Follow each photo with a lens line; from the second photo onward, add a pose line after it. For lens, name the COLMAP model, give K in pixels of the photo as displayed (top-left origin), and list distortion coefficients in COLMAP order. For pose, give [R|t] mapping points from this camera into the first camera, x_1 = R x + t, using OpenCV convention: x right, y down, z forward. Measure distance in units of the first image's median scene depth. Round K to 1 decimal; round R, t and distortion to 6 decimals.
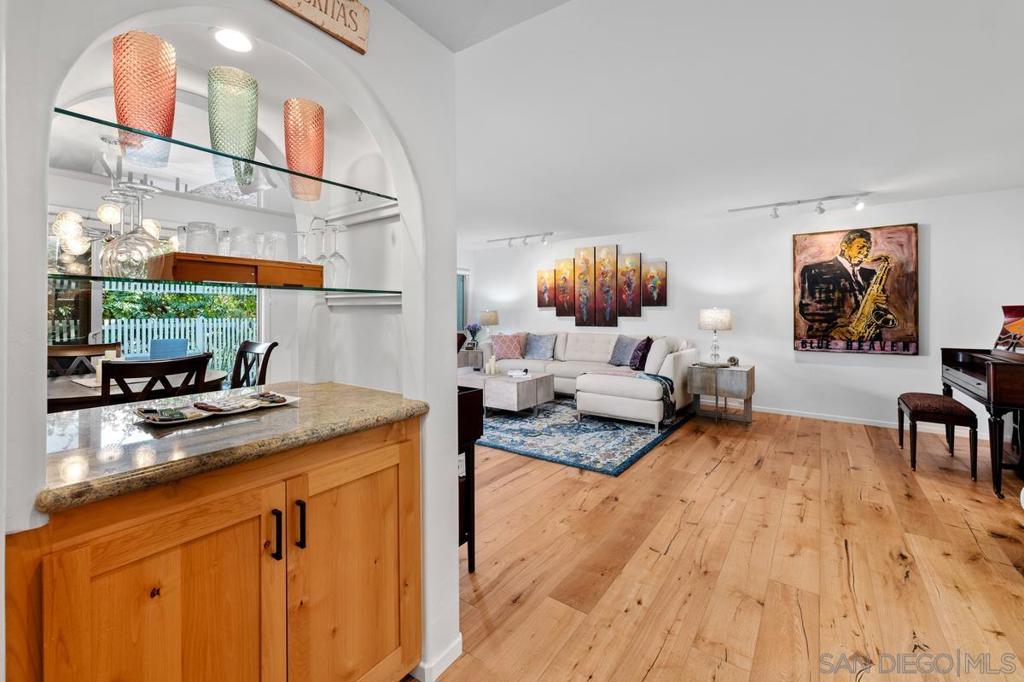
lens RADIAL K [[415.7, 0, 505.8], [0, 415.7, 313.4], [0, 0, 1]] dist [0.017436, 0.000257]
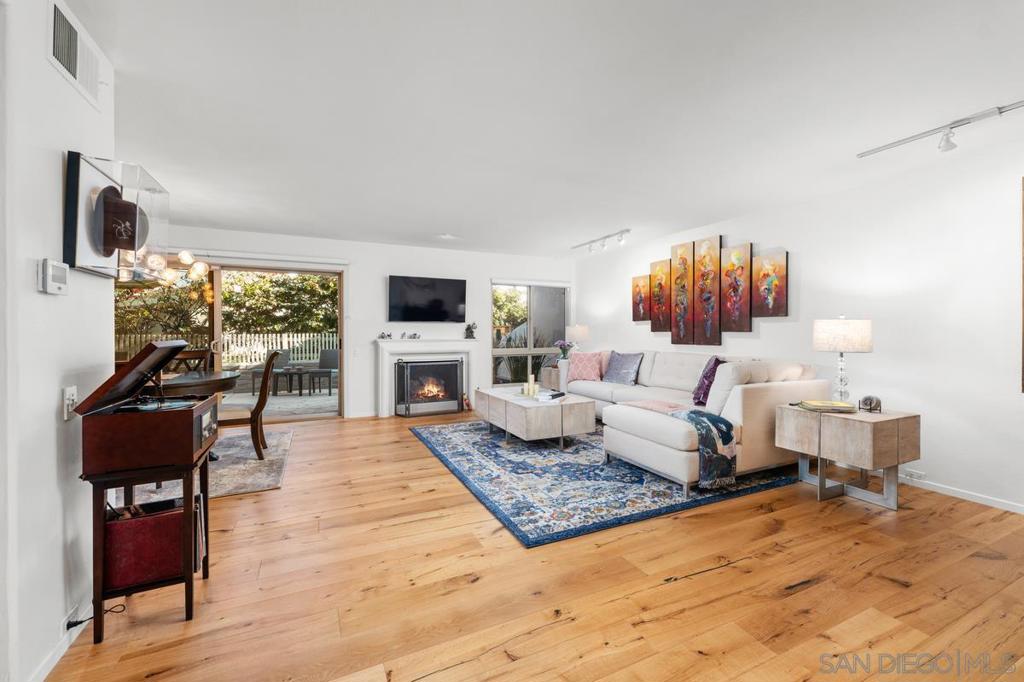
lens RADIAL K [[415.7, 0, 523.9], [0, 415.7, 334.7], [0, 0, 1]] dist [0.017436, 0.000257]
pose [[0.891630, 0.004765, -0.452740, 0.370552], [-0.002559, 0.999982, 0.005485, 0.011923], [0.452758, -0.003732, 0.891625, 0.223050]]
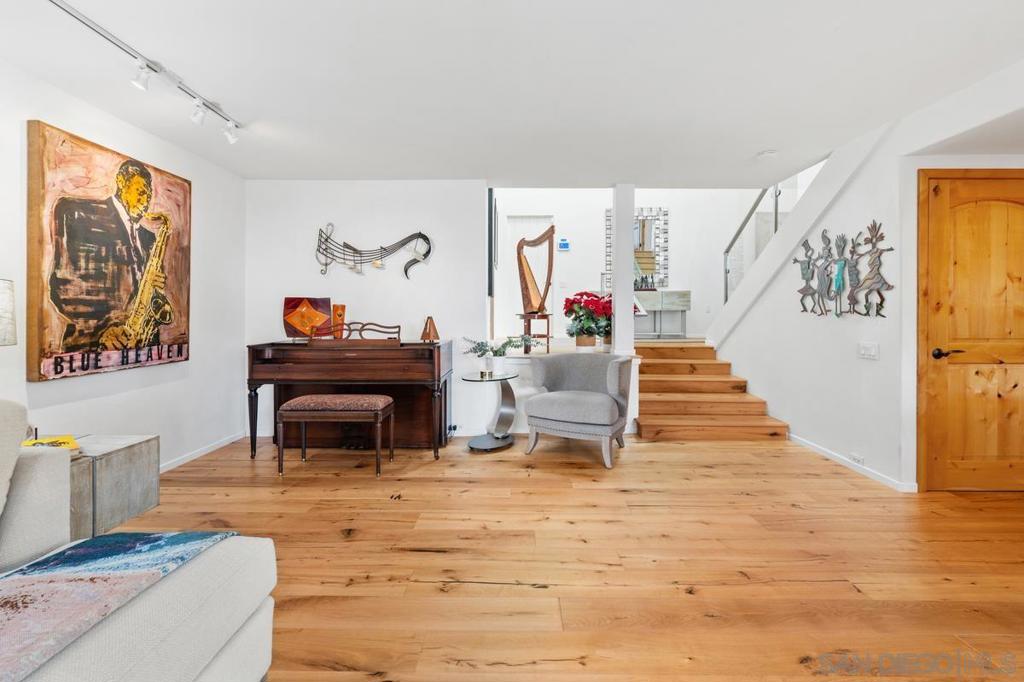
lens RADIAL K [[433.8, 0, 521.4], [0, 433.8, 313.8], [0, 0, 1]] dist [-0.015986, 0.000812]
pose [[-0.575412, 0.009076, 0.817813, 0.027831], [0.010940, 0.999934, -0.003400, 0.023803], [-0.817790, 0.006991, -0.575474, 0.861768]]
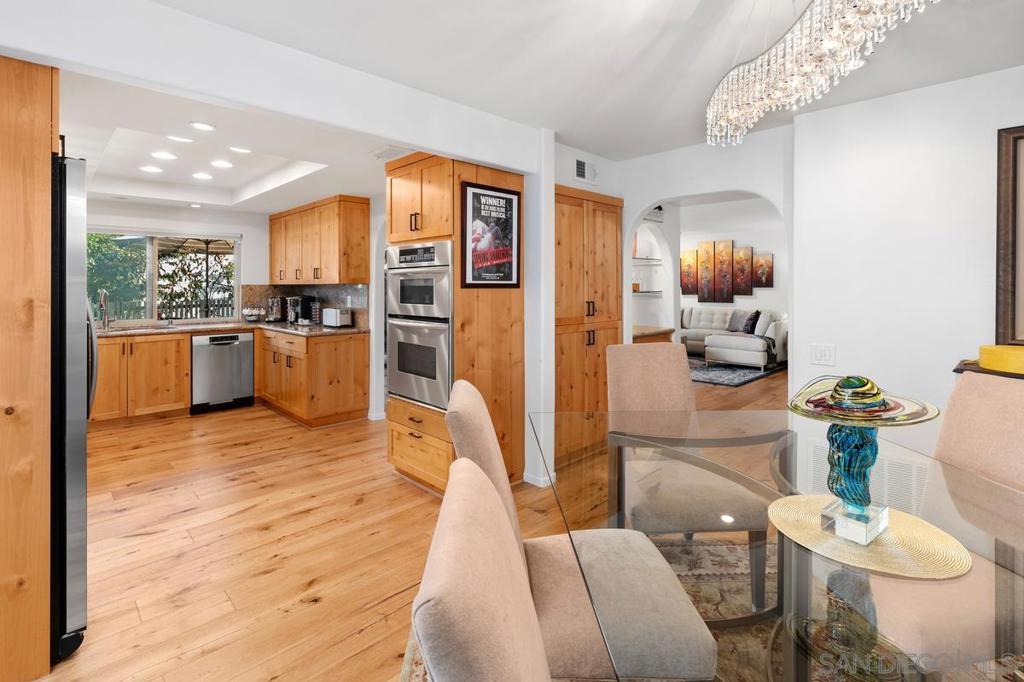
lens RADIAL K [[490.0, 0, 510.0], [0, 490.0, 288.1], [0, 0, 1]] dist [0.015104, -0.000388]
pose [[0.988871, 0.000052, -0.148776, -0.243610], [0.000685, 0.999988, 0.004901, -0.028857], [0.148774, -0.004948, 0.988859, -0.787615]]
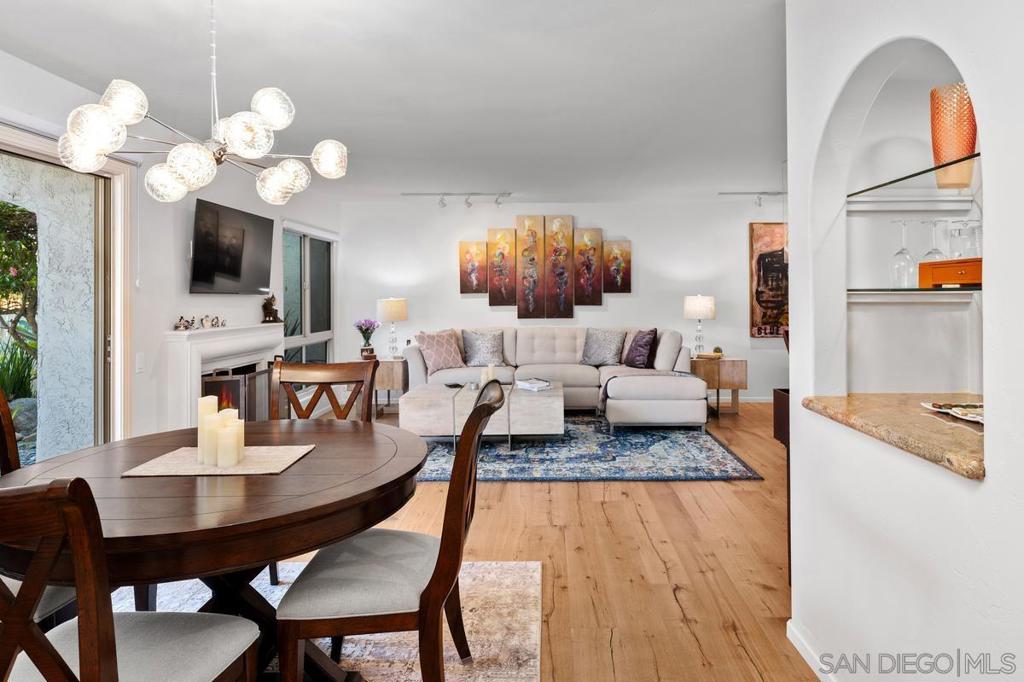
lens RADIAL K [[589.6, 0, 546.9], [0, 589.6, 293.6], [0, 0, 1]] dist [0.029592, 0.000147]
pose [[0.804731, -0.000656, 0.593640, -0.568790], [0.004208, 0.999981, -0.004599, -0.012756], [-0.593625, 0.006199, 0.804718, 0.148336]]
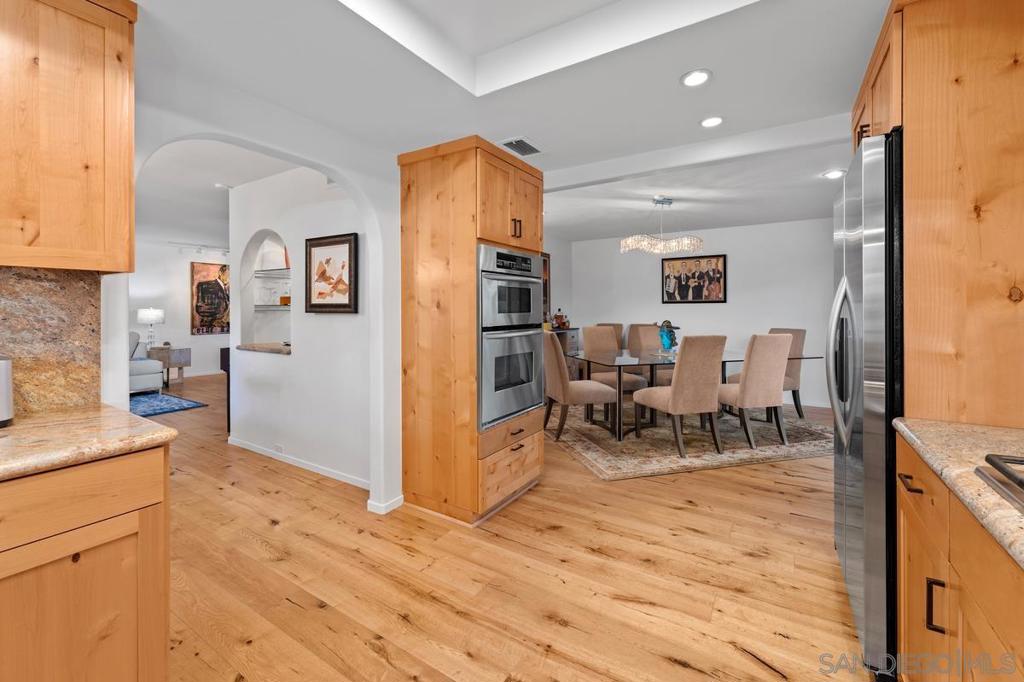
lens RADIAL K [[415.7, 0, 522.0], [0, 415.7, 310.7], [0, 0, 1]] dist [0.017436, 0.000257]
pose [[-0.092802, -0.003681, 0.995678, -1.029987], [0.001033, 0.999992, 0.003793, -0.008707], [-0.995684, 0.001380, -0.092797, -0.093416]]
